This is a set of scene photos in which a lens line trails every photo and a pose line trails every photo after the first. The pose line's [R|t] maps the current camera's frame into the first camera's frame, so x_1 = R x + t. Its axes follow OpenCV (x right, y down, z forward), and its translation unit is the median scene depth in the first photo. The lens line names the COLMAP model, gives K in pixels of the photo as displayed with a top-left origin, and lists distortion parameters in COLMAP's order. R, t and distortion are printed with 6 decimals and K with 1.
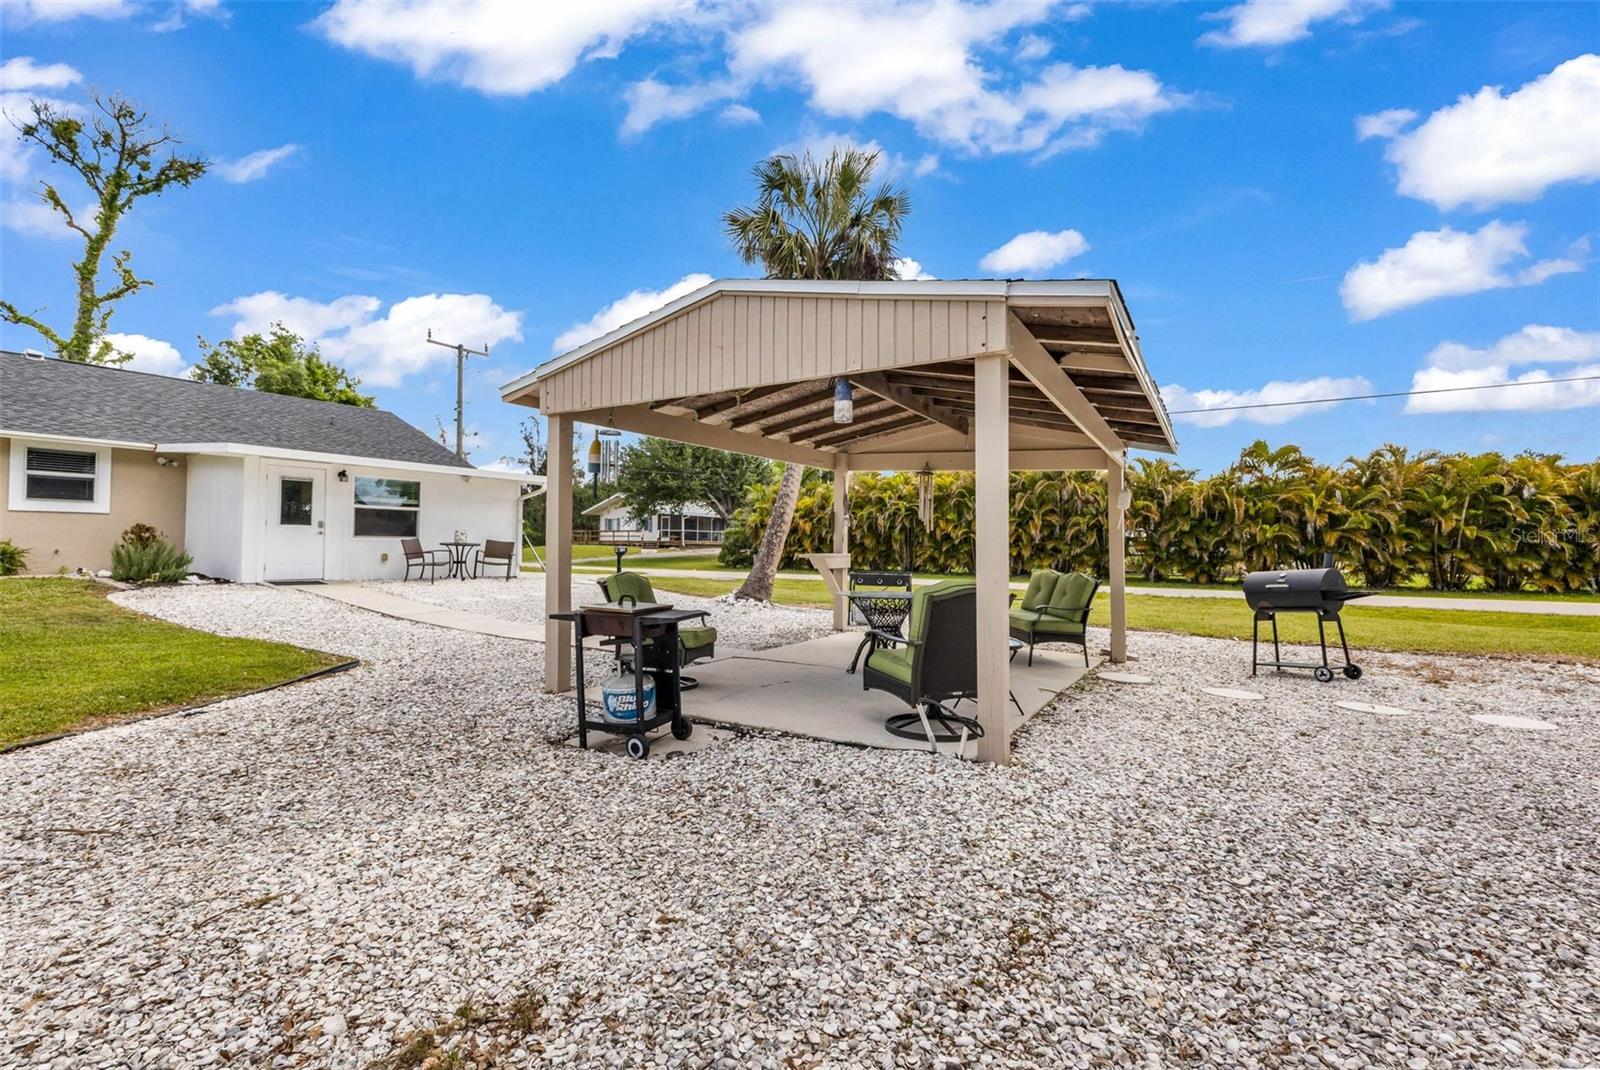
lens RADIAL K [[694.2, 0, 799.6], [0, 694.2, 521.3], [0, 0, 1]] dist [-0.000834, -0.000154]
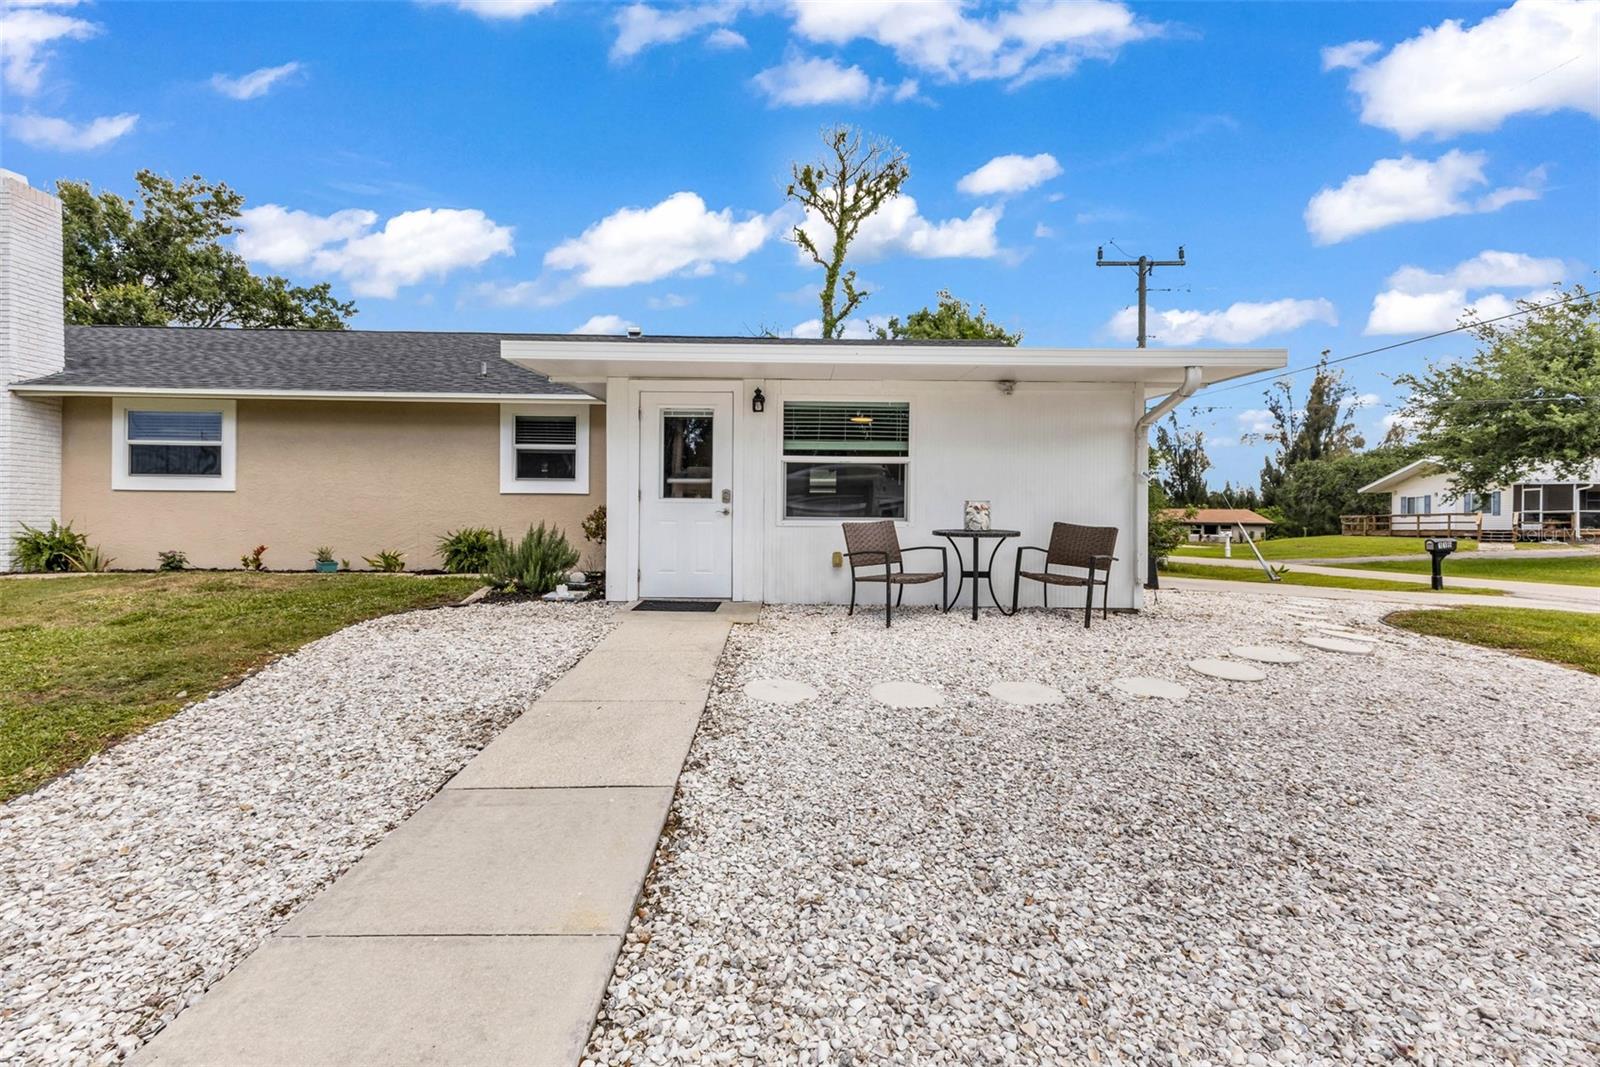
lens RADIAL K [[729.9, 0, 798.9], [0, 729.9, 531.4], [0, 0, 1]] dist [0.024468, 0.000411]
pose [[0.577042, -0.006102, -0.816691, -0.073321], [0.028081, 0.999529, 0.012372, 0.009364], [0.816231, -0.030072, 0.576942, 0.261431]]
